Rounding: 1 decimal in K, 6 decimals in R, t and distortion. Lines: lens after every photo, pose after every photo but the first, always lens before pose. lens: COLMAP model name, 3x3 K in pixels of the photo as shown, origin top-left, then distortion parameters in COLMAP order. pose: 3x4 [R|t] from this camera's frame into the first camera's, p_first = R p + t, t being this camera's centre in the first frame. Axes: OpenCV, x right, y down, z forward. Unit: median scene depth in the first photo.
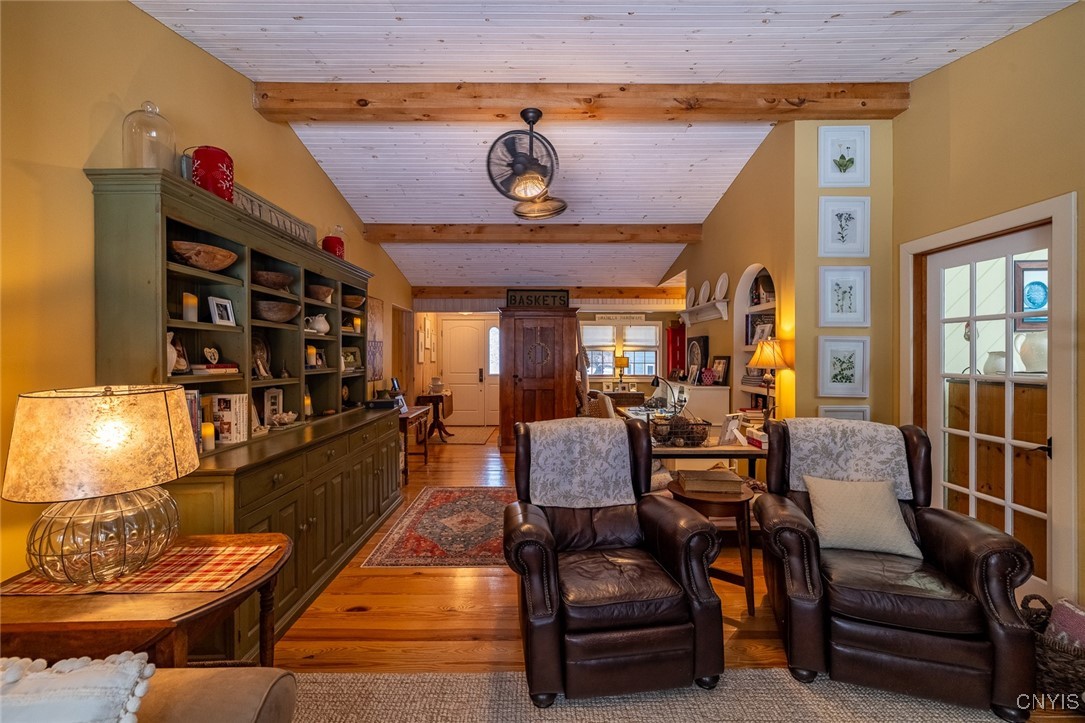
lens RADIAL K [[459.8, 0, 539.3], [0, 459.8, 357.0], [0, 0, 1]] dist [-0.000974, -0.000763]
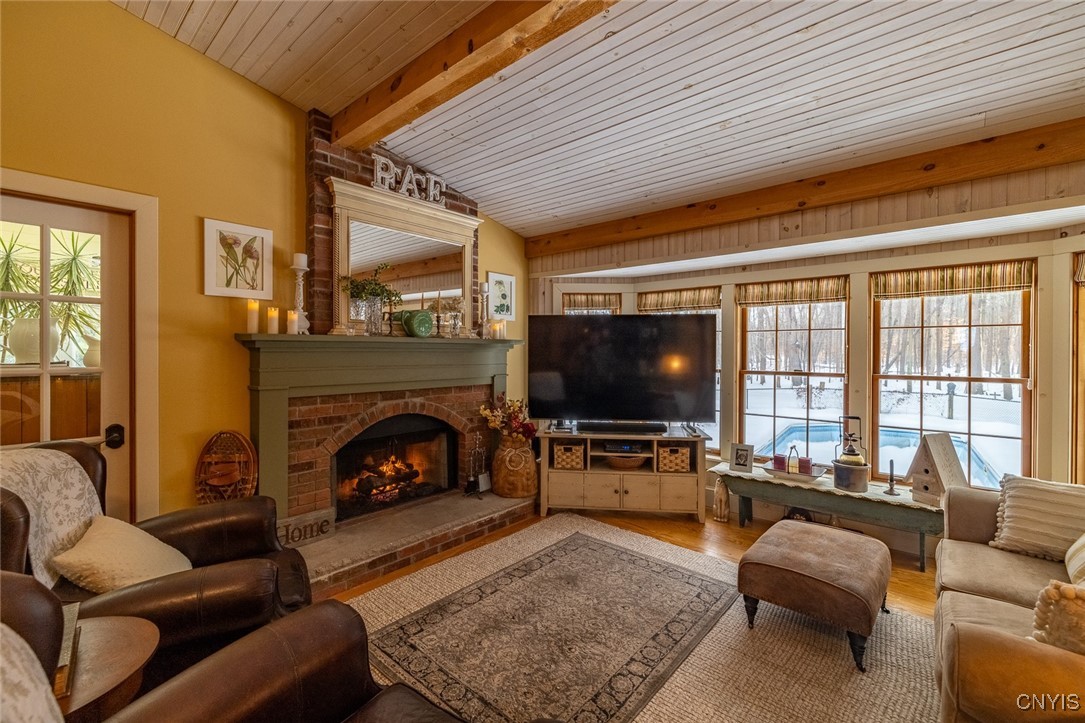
lens RADIAL K [[459.8, 0, 538.7], [0, 459.8, 353.8], [0, 0, 1]] dist [-0.000974, -0.000763]
pose [[-0.741517, -0.010109, 0.670858, -0.170025], [-0.000848, 0.999900, 0.014131, 0.001322], [-0.670933, 0.009909, -0.741452, 0.759263]]
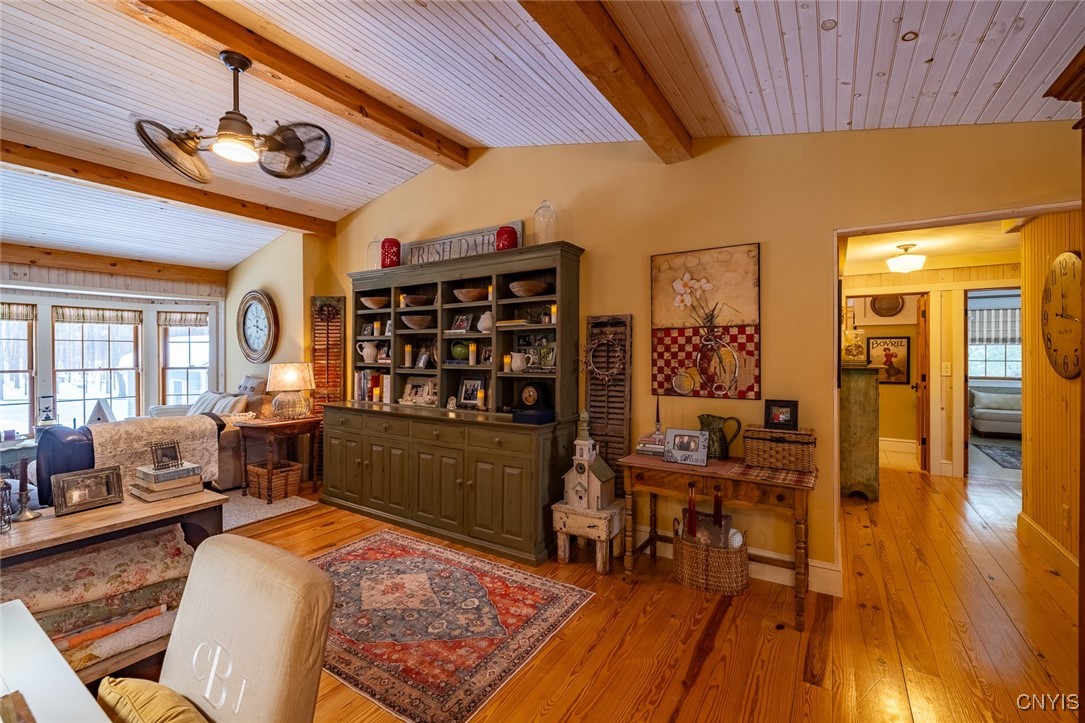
lens RADIAL K [[459.8, 0, 534.6], [0, 459.8, 353.6], [0, 0, 1]] dist [-0.000974, -0.000763]
pose [[-0.551285, -0.000137, -0.834317, 0.351607], [-0.004147, 0.999988, 0.002576, -0.005191], [0.834307, 0.004879, -0.551279, 1.764867]]
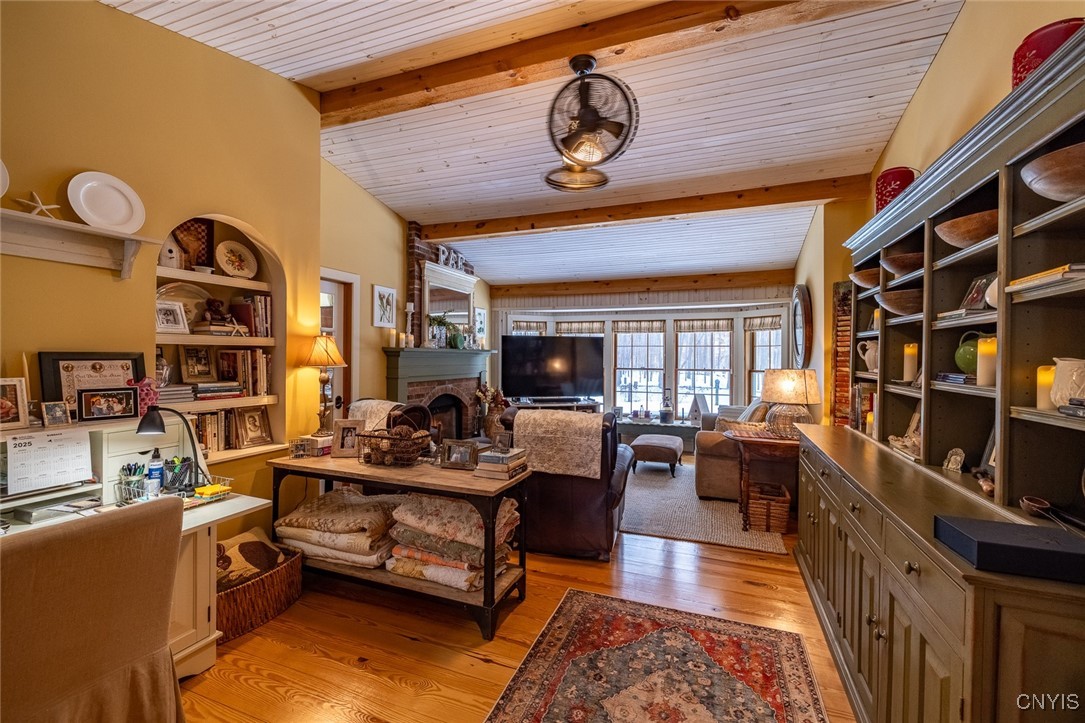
lens RADIAL K [[459.8, 0, 538.6], [0, 459.8, 354.3], [0, 0, 1]] dist [-0.000974, -0.000763]
pose [[-0.928127, -0.006743, 0.372203, -0.236771], [-0.006016, 0.999977, 0.003115, -0.006550], [-0.372215, 0.000652, -0.928146, 1.665158]]
